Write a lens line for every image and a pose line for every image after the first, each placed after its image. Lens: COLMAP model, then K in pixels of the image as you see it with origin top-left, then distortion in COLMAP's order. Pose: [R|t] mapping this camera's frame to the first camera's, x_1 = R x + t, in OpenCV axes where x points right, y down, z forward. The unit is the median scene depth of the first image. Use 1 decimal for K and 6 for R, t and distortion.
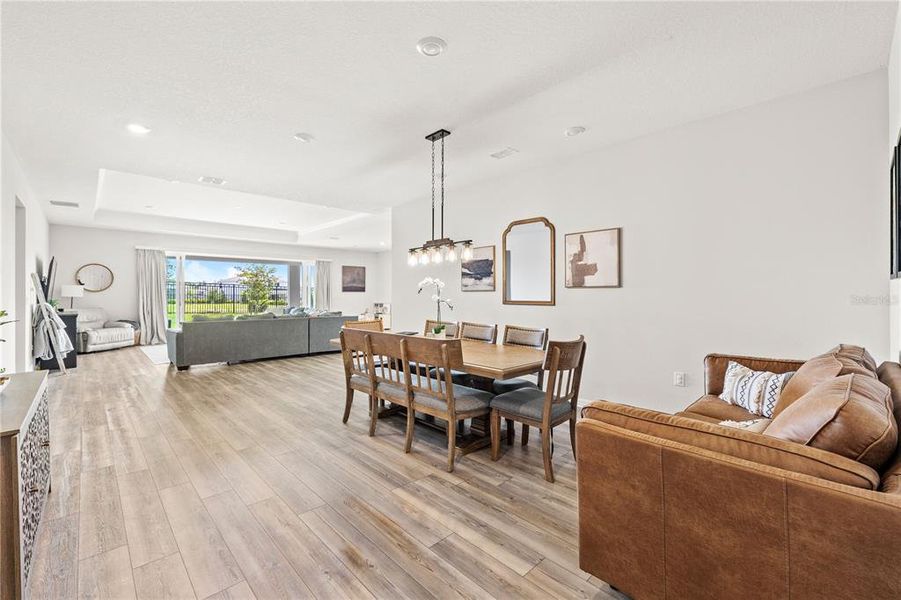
lens RADIAL K [[386.7, 0, 451.8], [0, 386.7, 295.9], [0, 0, 1]] dist [0.002137, 0.000807]
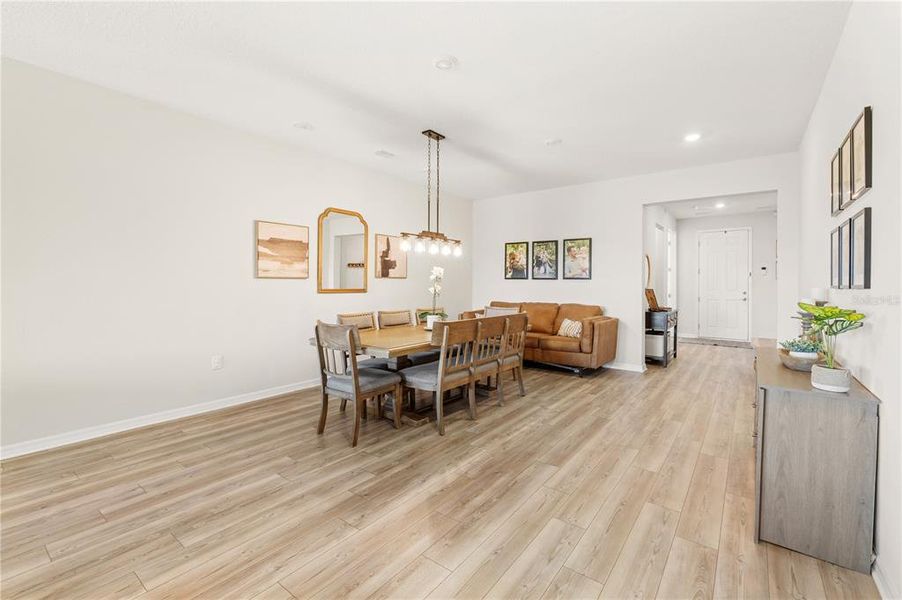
lens RADIAL K [[387.1, 0, 449.4], [0, 387.1, 287.1], [0, 0, 1]] dist [0.002137, 0.000807]
pose [[-0.154107, -0.007857, 0.988023, -0.781974], [-0.001529, 0.999969, 0.007713, -0.000592], [-0.988053, -0.000322, -0.154114, 0.790896]]
